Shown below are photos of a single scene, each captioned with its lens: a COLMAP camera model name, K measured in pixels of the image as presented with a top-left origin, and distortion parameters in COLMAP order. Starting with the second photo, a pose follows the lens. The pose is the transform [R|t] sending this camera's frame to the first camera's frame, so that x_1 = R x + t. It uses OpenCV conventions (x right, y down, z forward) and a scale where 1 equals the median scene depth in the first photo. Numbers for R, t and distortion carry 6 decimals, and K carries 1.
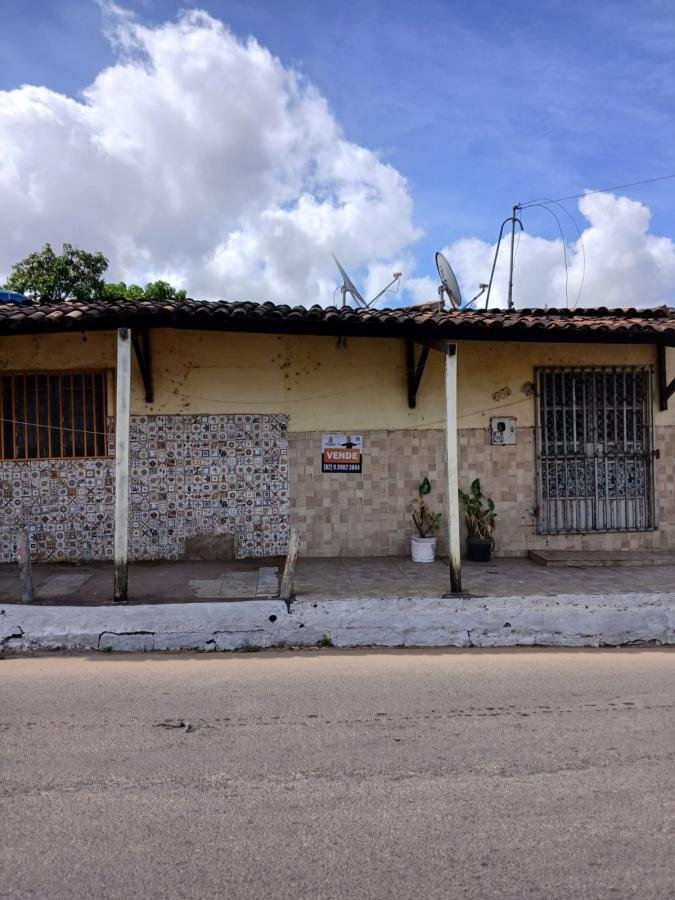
lens RADIAL K [[684.2, 0, 337.5], [0, 684.2, 450.0], [0, 0, 1]] dist [0.100359, -0.222470]
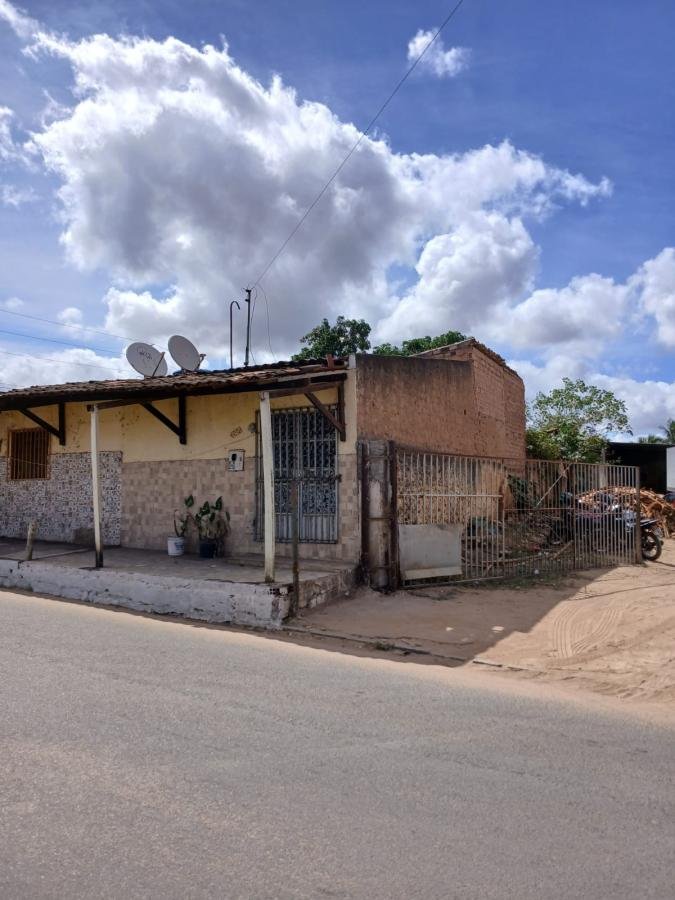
lens RADIAL K [[694.4, 0, 372.6], [0, 694.4, 460.5], [0, 0, 1]] dist [0.119855, -0.254592]
pose [[0.803560, -0.012700, -0.595089, 1.261853], [-0.009232, 0.999386, -0.033794, 0.015418], [0.595153, 0.032649, 0.802949, 0.089039]]
